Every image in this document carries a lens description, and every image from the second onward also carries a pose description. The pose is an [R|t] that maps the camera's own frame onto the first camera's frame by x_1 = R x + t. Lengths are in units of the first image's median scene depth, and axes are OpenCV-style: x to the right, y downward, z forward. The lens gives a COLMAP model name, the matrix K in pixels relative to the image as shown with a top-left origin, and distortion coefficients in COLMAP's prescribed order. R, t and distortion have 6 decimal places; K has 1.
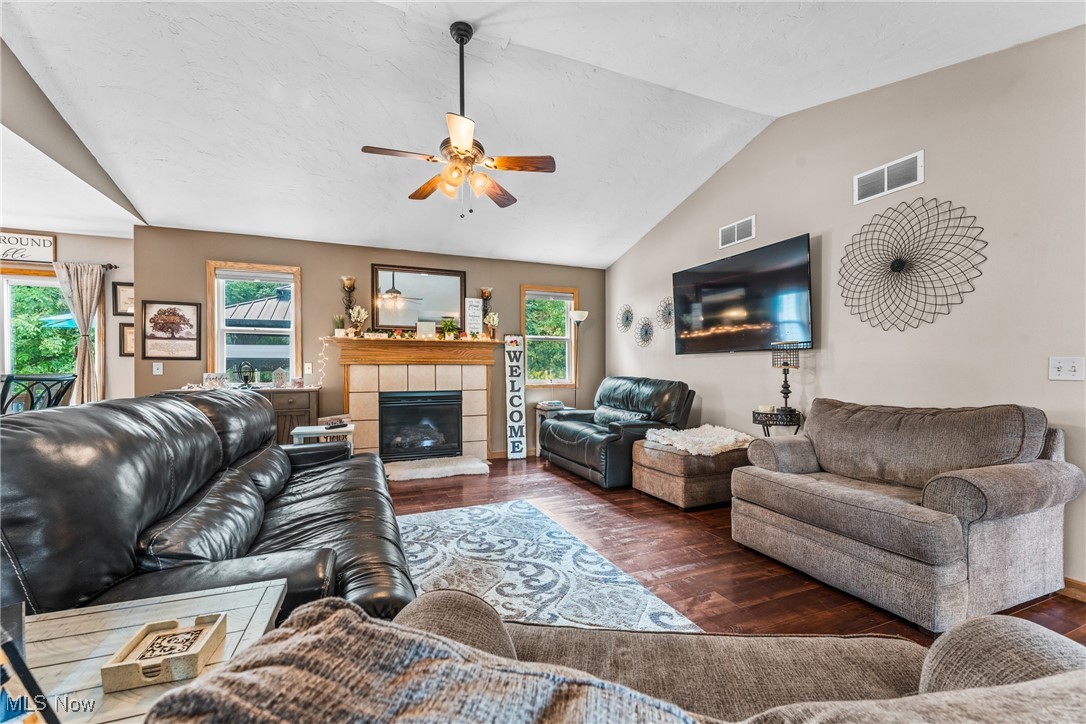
lens RADIAL K [[444.2, 0, 539.4], [0, 444.2, 372.4], [0, 0, 1]] dist [0.000701, -0.000210]
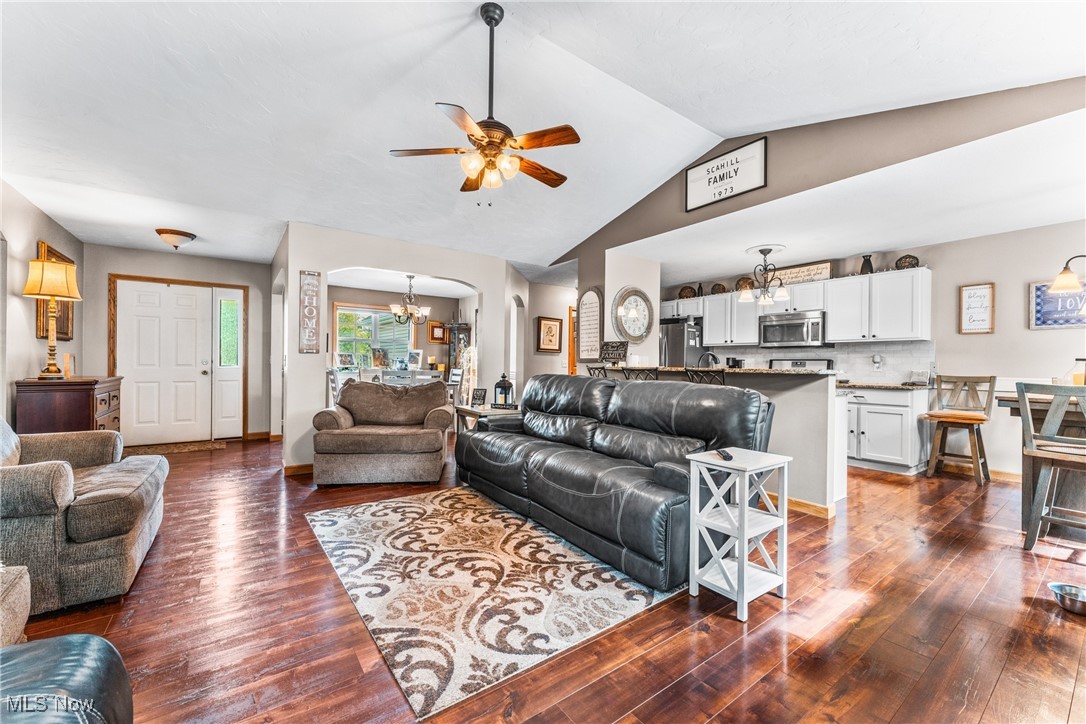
lens RADIAL K [[430.8, 0, 540.2], [0, 430.8, 362.8], [0, 0, 1]] dist [0.000676, 0.000197]
pose [[-0.973944, -0.008567, -0.226625, -0.039710], [-0.010567, 0.999915, 0.007615, -0.010083], [0.226541, 0.009811, -0.973952, 1.122397]]
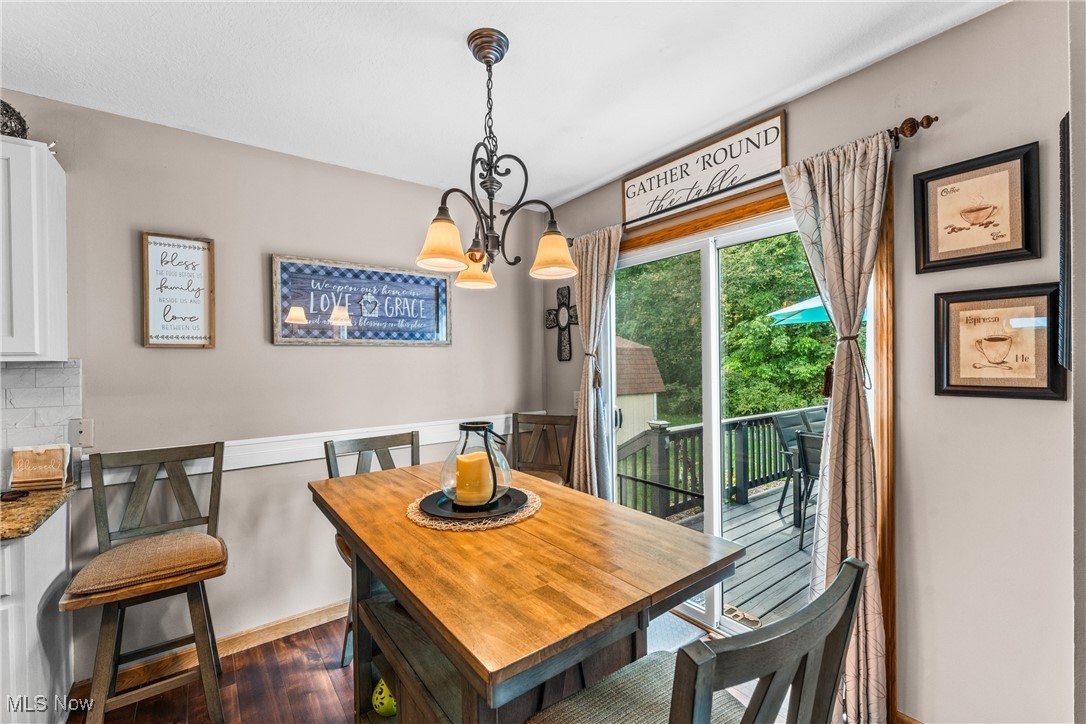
lens RADIAL K [[448.9, 0, 543.0], [0, 448.9, 362.0], [0, 0, 1]] dist [-0.002665, 0.000317]
pose [[0.249245, -0.001488, -0.968439, -0.696340], [0.006759, 0.999977, 0.000203, -0.062126], [0.968417, -0.006597, 0.249249, 0.634898]]
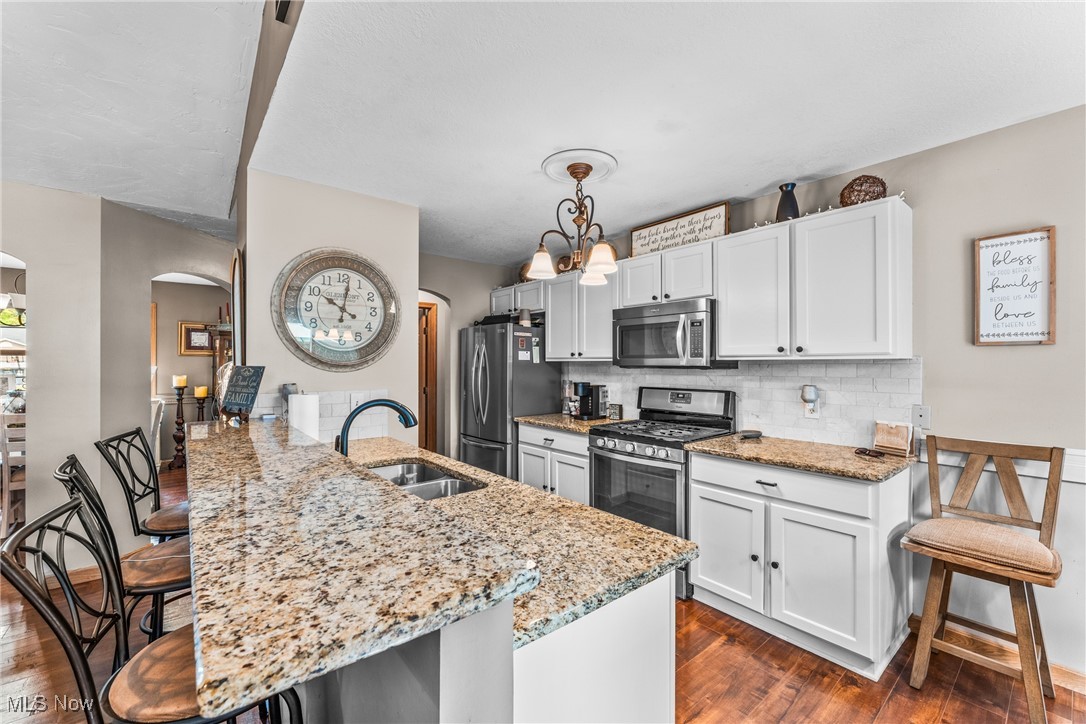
lens RADIAL K [[443.9, 0, 541.3], [0, 443.9, 363.9], [0, 0, 1]] dist [-0.006691, 0.000035]
pose [[-0.958345, 0.003534, -0.285590, -0.645792], [0.001023, 0.999960, 0.008940, -0.064420], [0.285610, 0.008275, -0.958310, 0.681821]]
